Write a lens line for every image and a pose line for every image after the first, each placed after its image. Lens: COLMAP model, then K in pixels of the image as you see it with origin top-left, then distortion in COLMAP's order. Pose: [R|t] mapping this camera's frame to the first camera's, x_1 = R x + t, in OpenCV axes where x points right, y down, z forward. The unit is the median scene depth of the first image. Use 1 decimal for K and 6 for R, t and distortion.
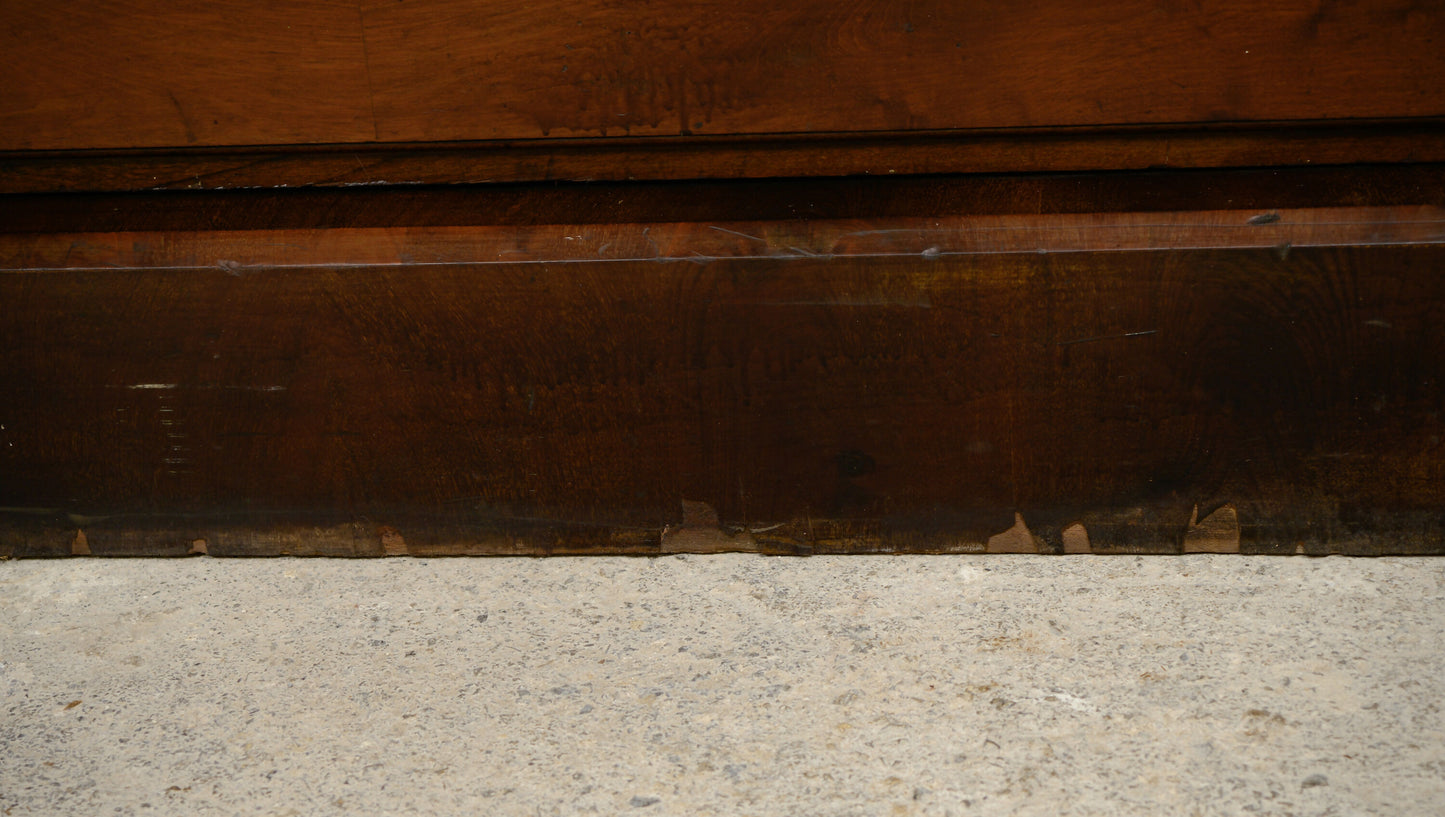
lens RADIAL K [[2976.0, 0, 722.5], [0, 2976.0, 408.5], [0, 0, 1]] dist [0.047085, 0.117529]
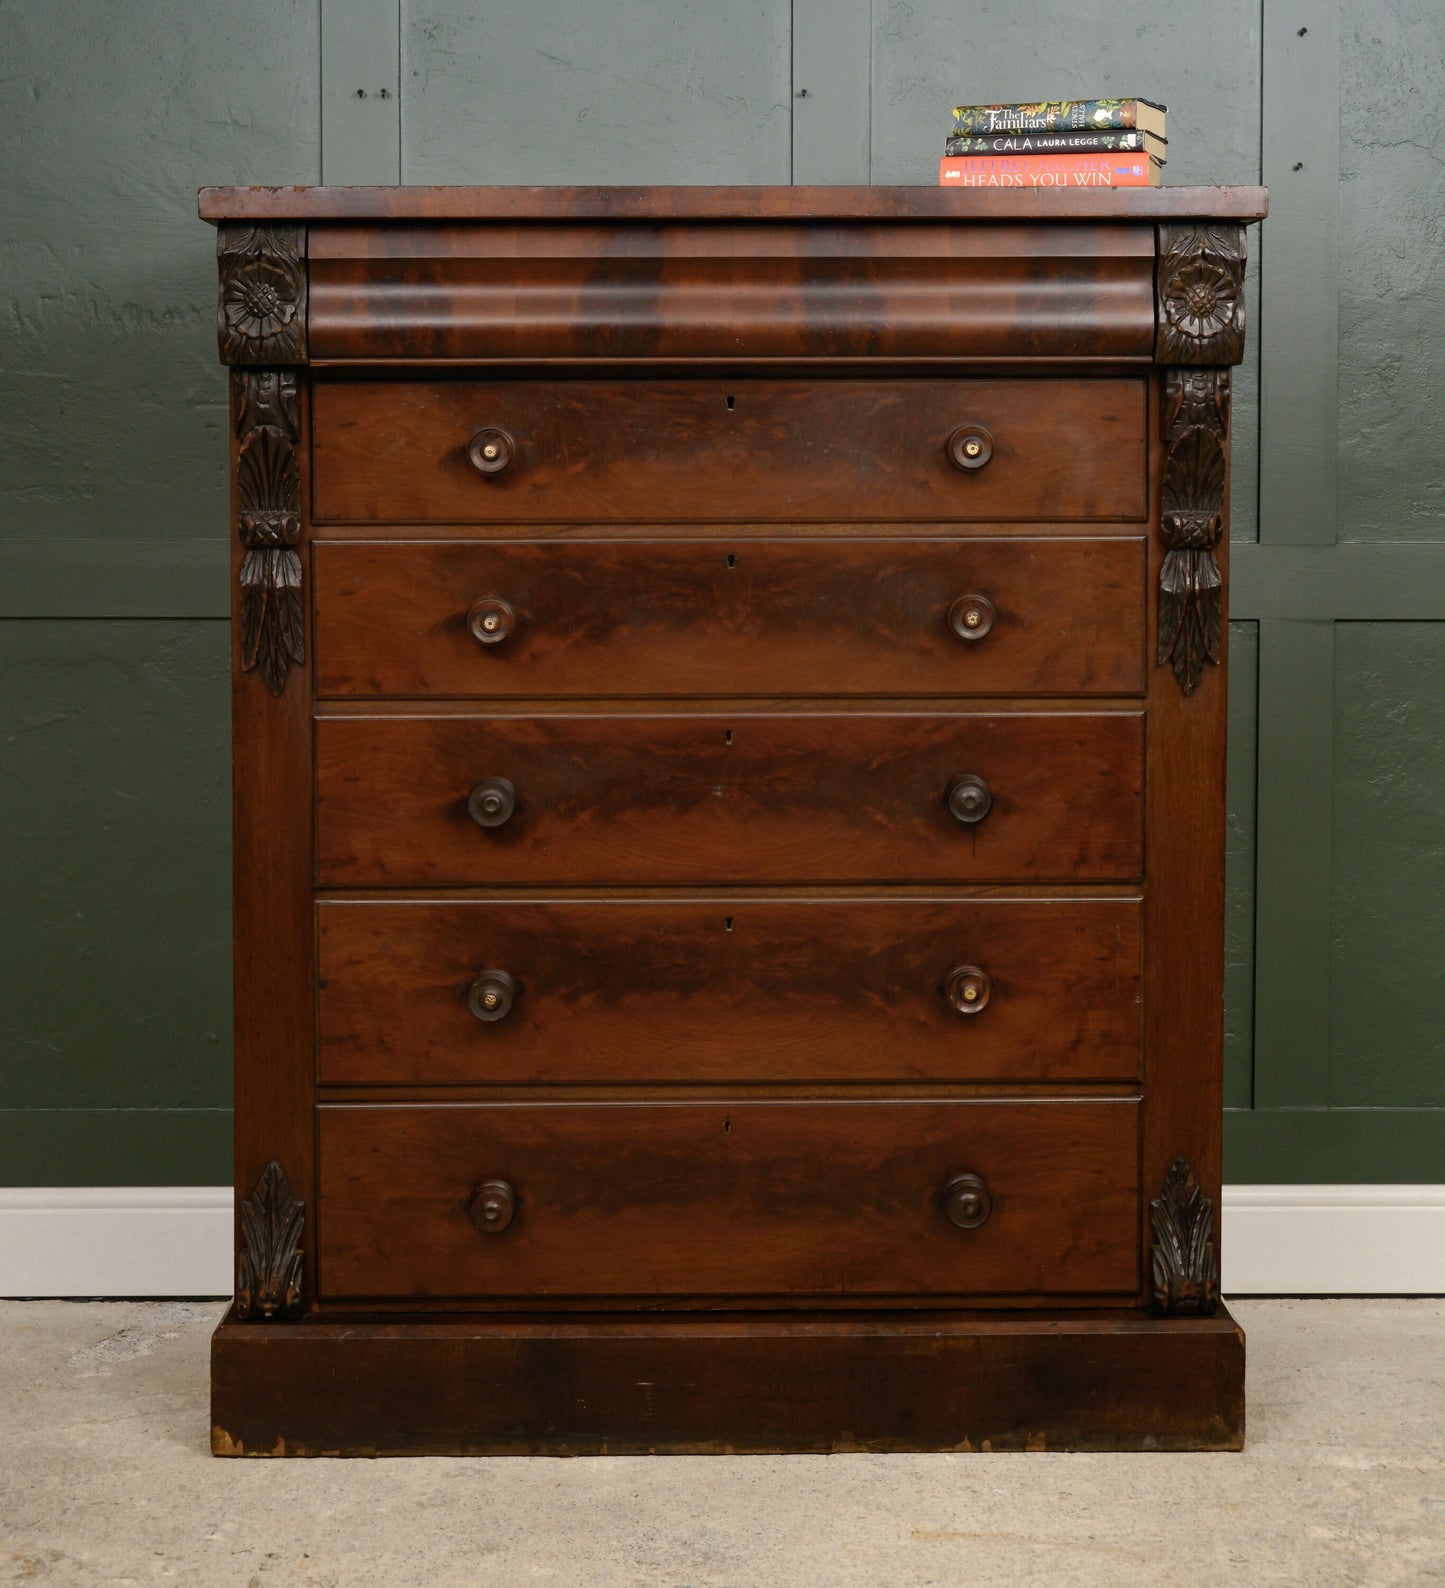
lens RADIAL K [[2842.0, 0, 727.7], [0, 2842.0, 626.3], [0, 0, 1]] dist [-0.003332, 0.104005]
pose [[0.987027, 0.061795, 0.148185, -0.554352], [-0.003154, 0.930250, -0.366913, 0.305067], [-0.160522, 0.361686, 0.918377, -1.648086]]
